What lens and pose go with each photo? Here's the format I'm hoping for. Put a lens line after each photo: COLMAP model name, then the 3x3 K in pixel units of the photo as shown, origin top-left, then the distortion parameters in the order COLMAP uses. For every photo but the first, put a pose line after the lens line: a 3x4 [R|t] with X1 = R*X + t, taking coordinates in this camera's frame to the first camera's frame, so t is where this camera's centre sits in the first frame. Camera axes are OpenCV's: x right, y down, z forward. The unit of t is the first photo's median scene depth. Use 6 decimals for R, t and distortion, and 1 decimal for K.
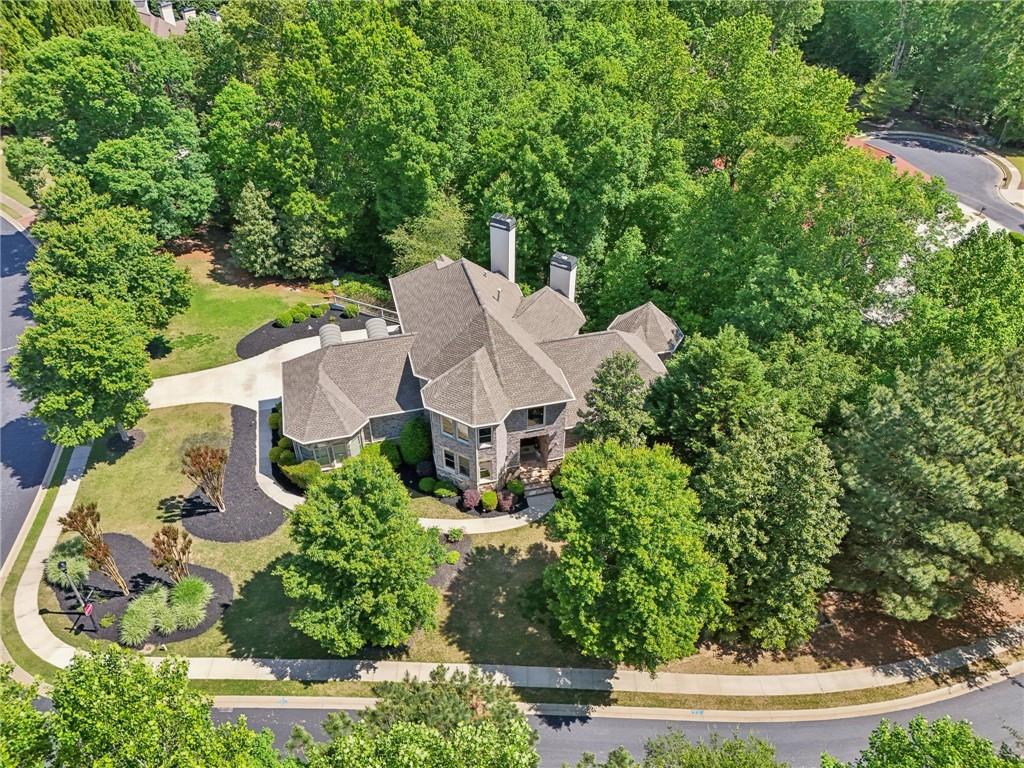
lens RADIAL K [[751.1, 0, 514.3], [0, 751.1, 382.4], [0, 0, 1]] dist [0.056471, -0.052117]
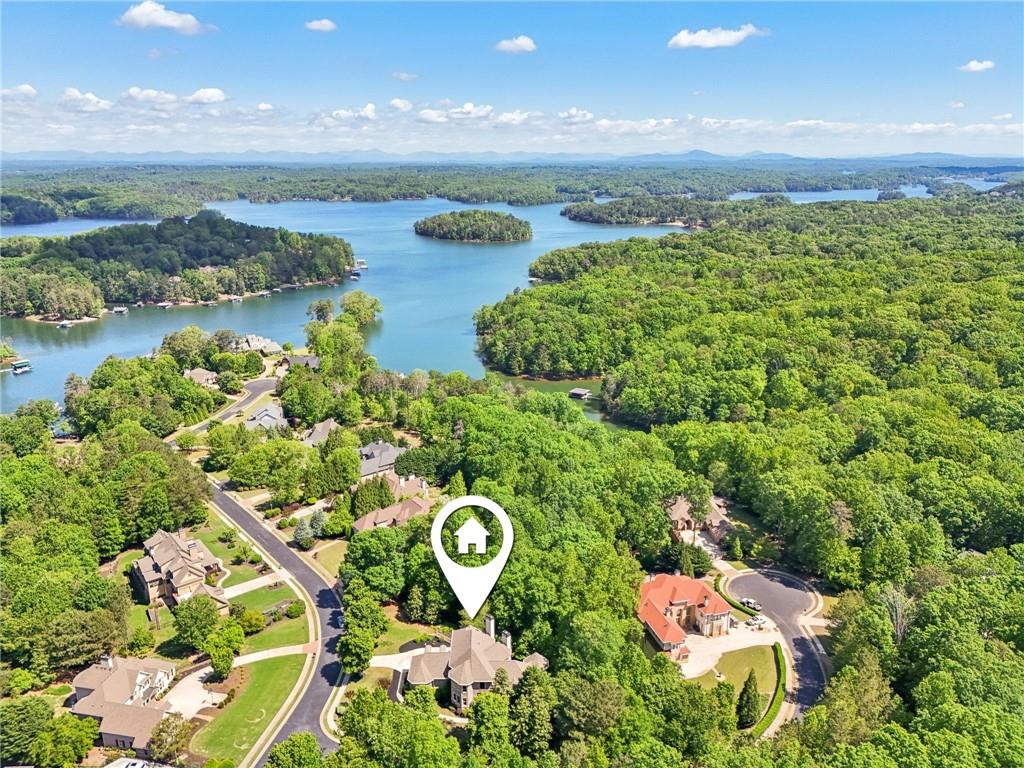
lens RADIAL K [[751.1, 0, 508.6], [0, 751.1, 386.6], [0, 0, 1]] dist [0.056471, -0.052117]
pose [[0.968317, 0.057008, -0.243131, 0.730079], [-0.146649, 0.917850, -0.368845, 0.043021], [0.202130, 0.392813, 0.897129, -2.033800]]
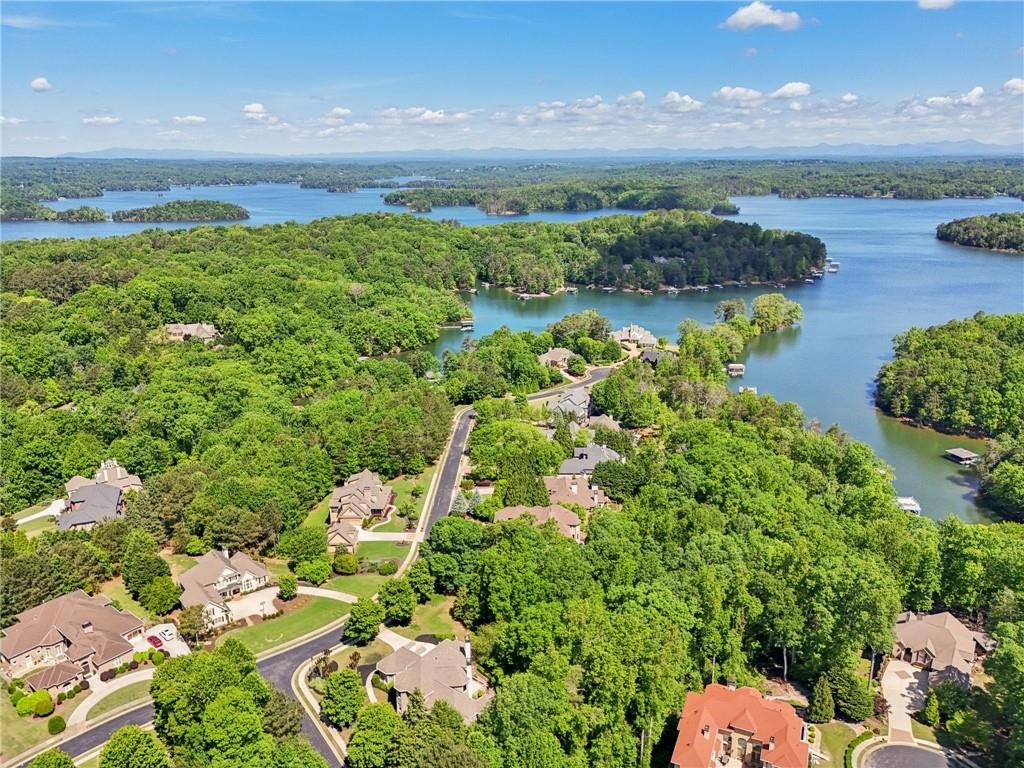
lens RADIAL K [[751.1, 0, 505.3], [0, 751.1, 384.0], [0, 0, 1]] dist [0.056471, -0.052117]
pose [[0.585969, 0.218412, -0.780344, 2.077694], [-0.504419, 0.851982, -0.140311, -0.700468], [0.634194, 0.475838, 0.609406, -1.105954]]
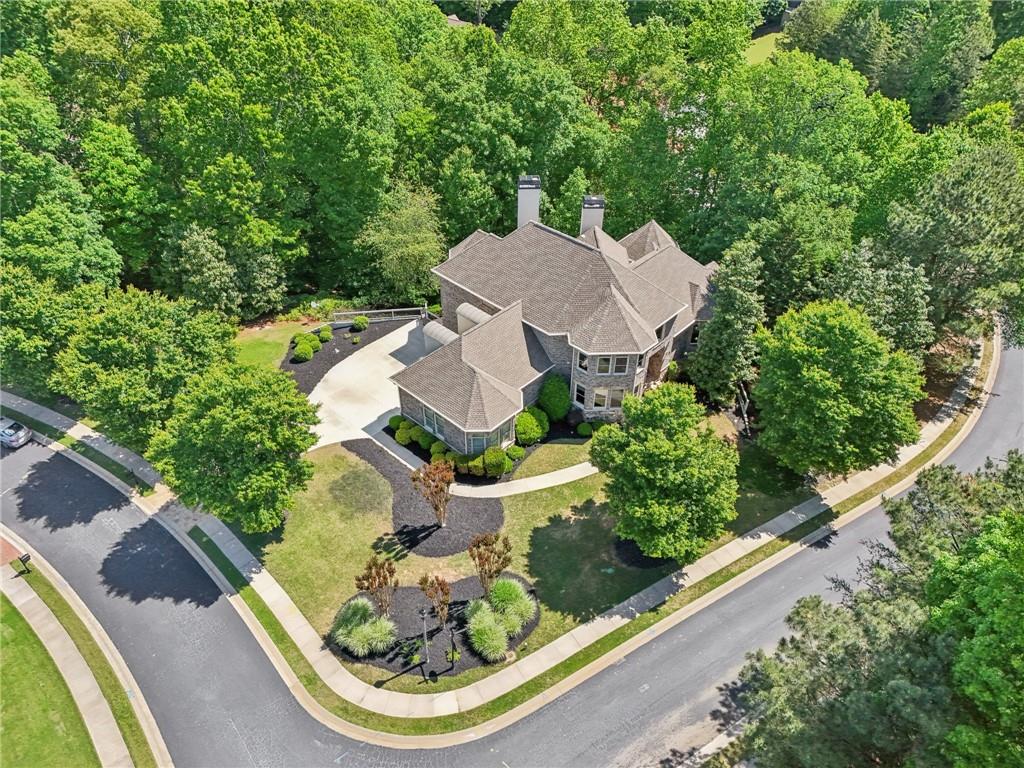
lens RADIAL K [[751.1, 0, 505.5], [0, 751.1, 383.7], [0, 0, 1]] dist [0.056471, -0.052117]
pose [[0.847432, -0.346843, 0.401945, -0.557506], [0.340195, 0.935996, 0.090440, -0.053933], [-0.407587, 0.060098, 0.911187, 0.061447]]
